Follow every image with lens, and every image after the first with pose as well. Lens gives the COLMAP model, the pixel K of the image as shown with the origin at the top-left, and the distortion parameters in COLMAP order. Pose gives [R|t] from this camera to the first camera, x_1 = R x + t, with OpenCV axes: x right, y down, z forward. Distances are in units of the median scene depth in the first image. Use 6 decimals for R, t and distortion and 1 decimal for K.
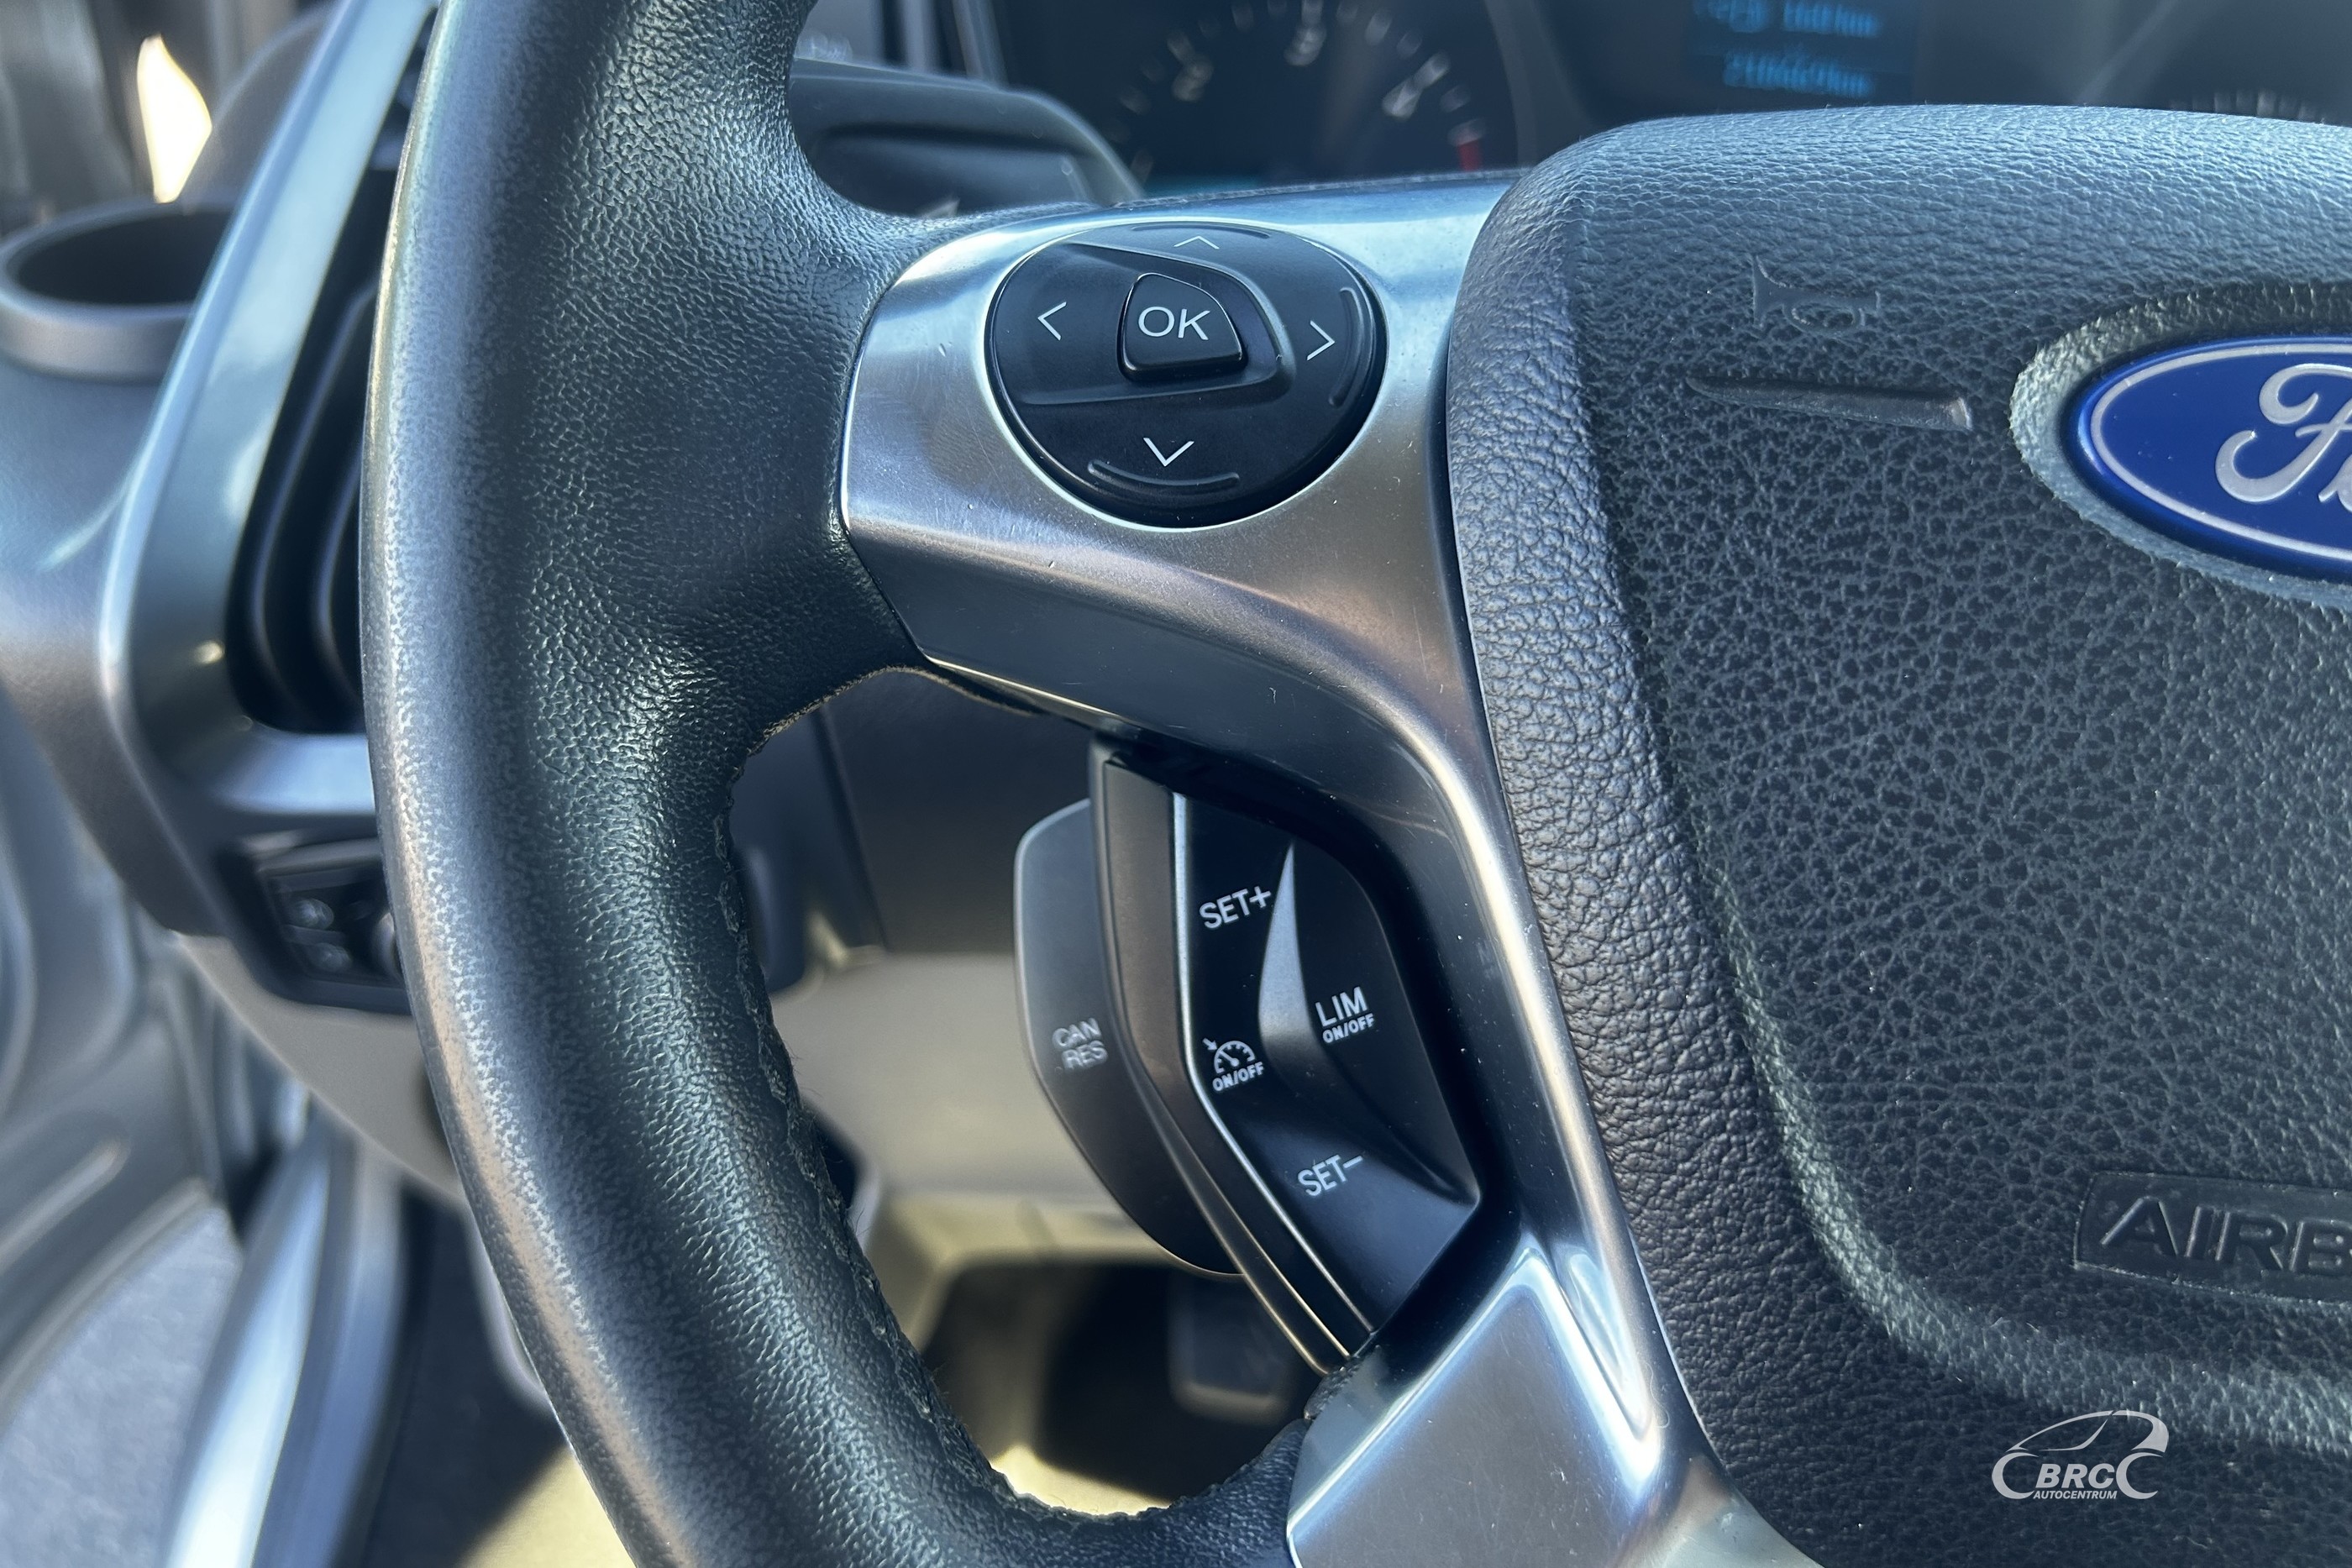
lens RADIAL K [[1833.1, 0, 1176.0], [0, 1833.1, 784.0], [0, 0, 1]] dist [0.093552, -0.140286]
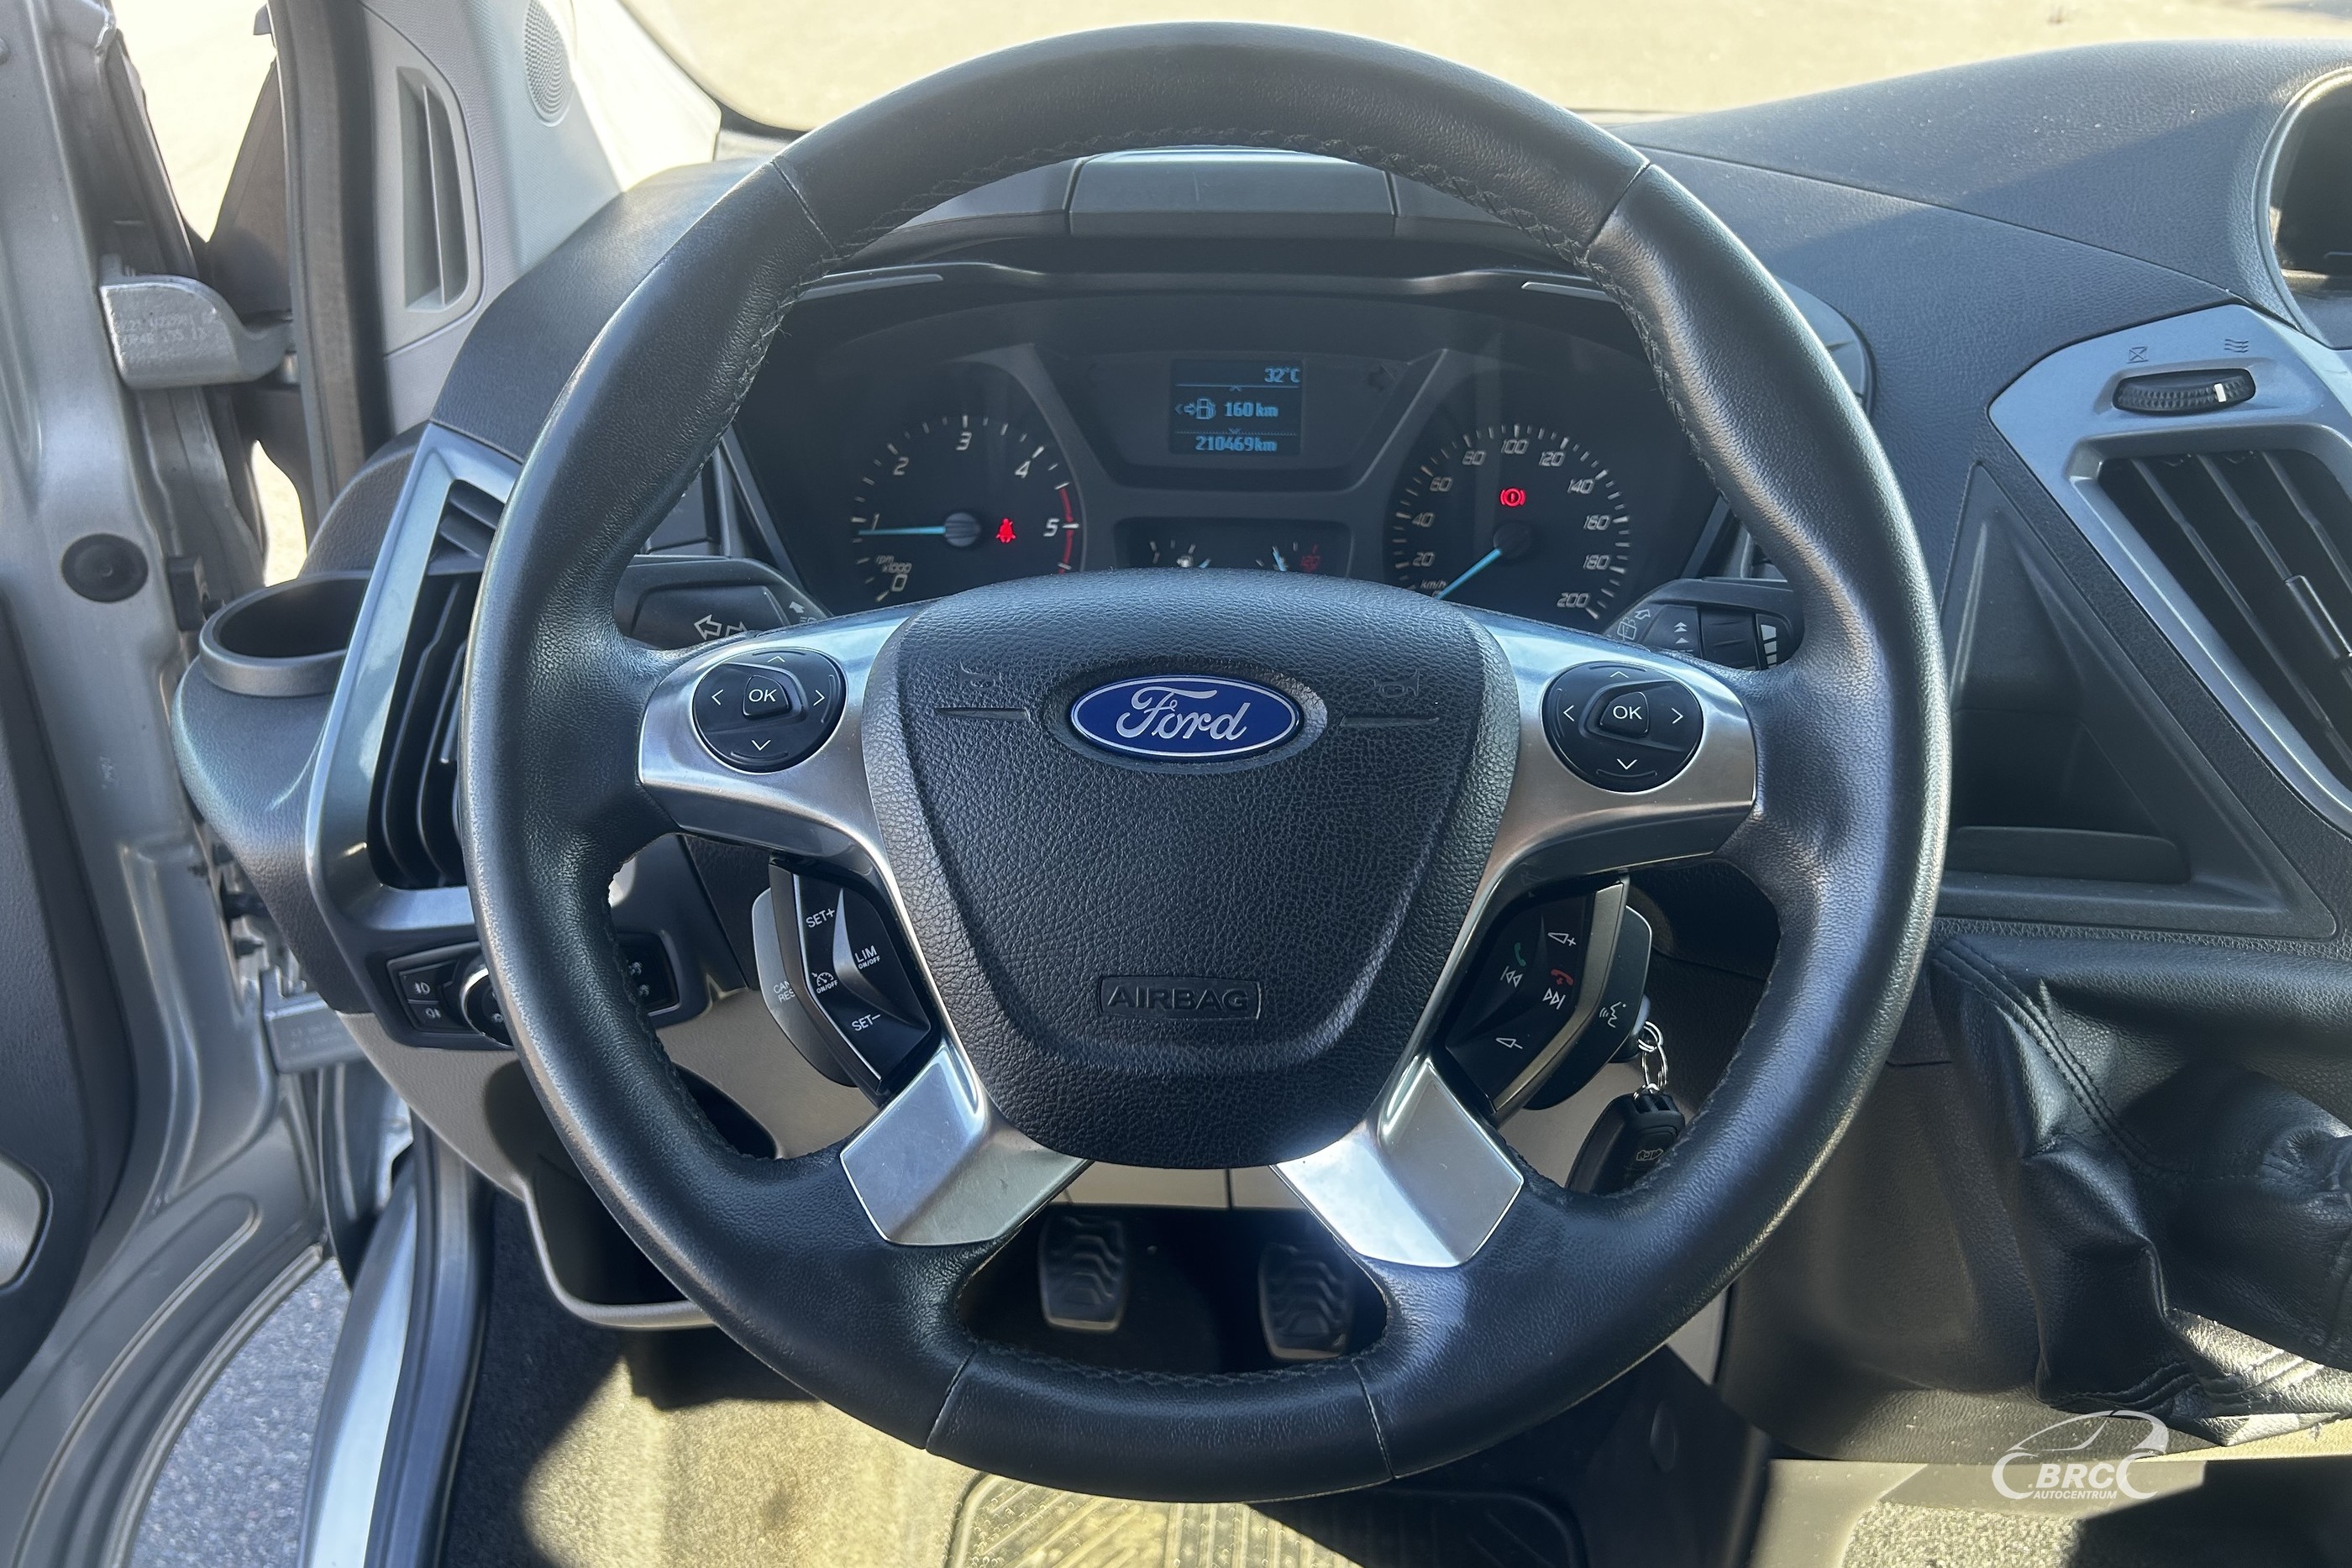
lens RADIAL K [[1785.1, 0, 1176.0], [0, 1785.1, 784.0], [0, 0, 1]] dist [0.126221, -0.288350]
pose [[0.996357, -0.085273, 0.001505, 0.525485], [0.085216, 0.994667, -0.058097, 0.070181], [0.003457, 0.058014, 0.998310, -1.428633]]
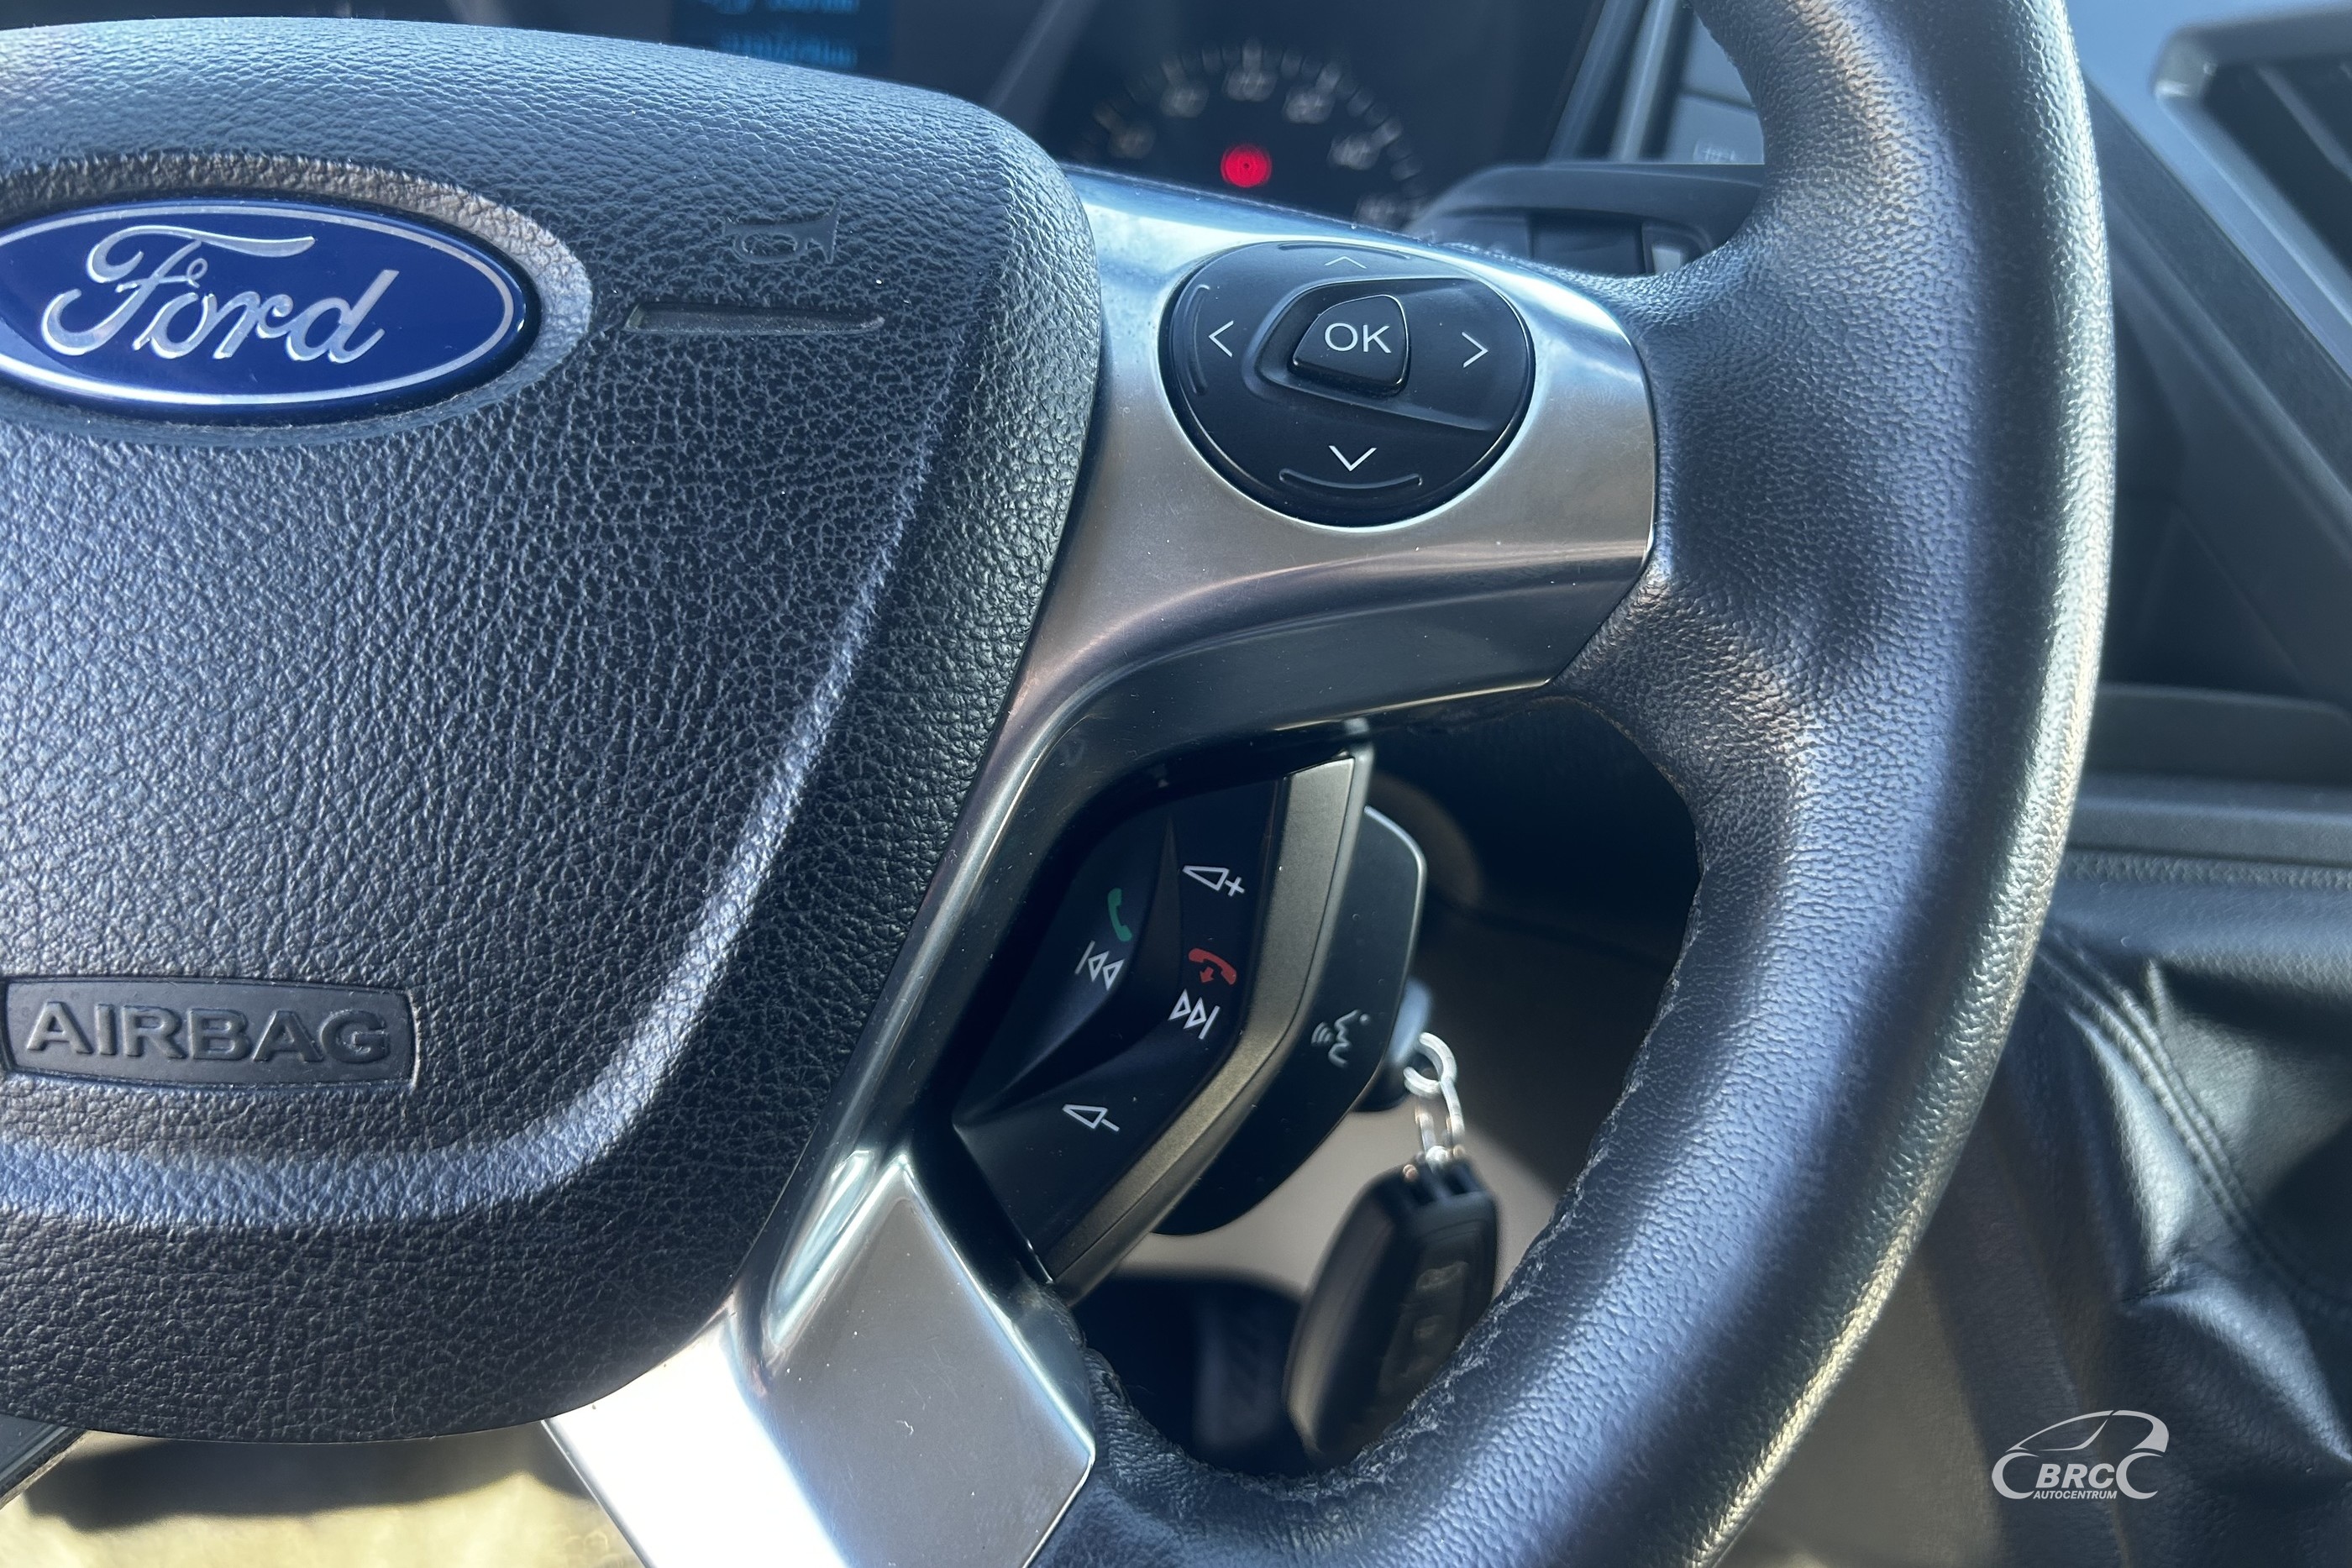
lens RADIAL K [[1785.1, 0, 1176.0], [0, 1785.1, 784.0], [0, 0, 1]] dist [0.126221, -0.288350]
pose [[0.993425, -0.077659, 0.084121, 0.915783], [0.079544, 0.996645, -0.019297, 0.142234], [-0.082340, 0.025861, 0.996269, -0.077933]]
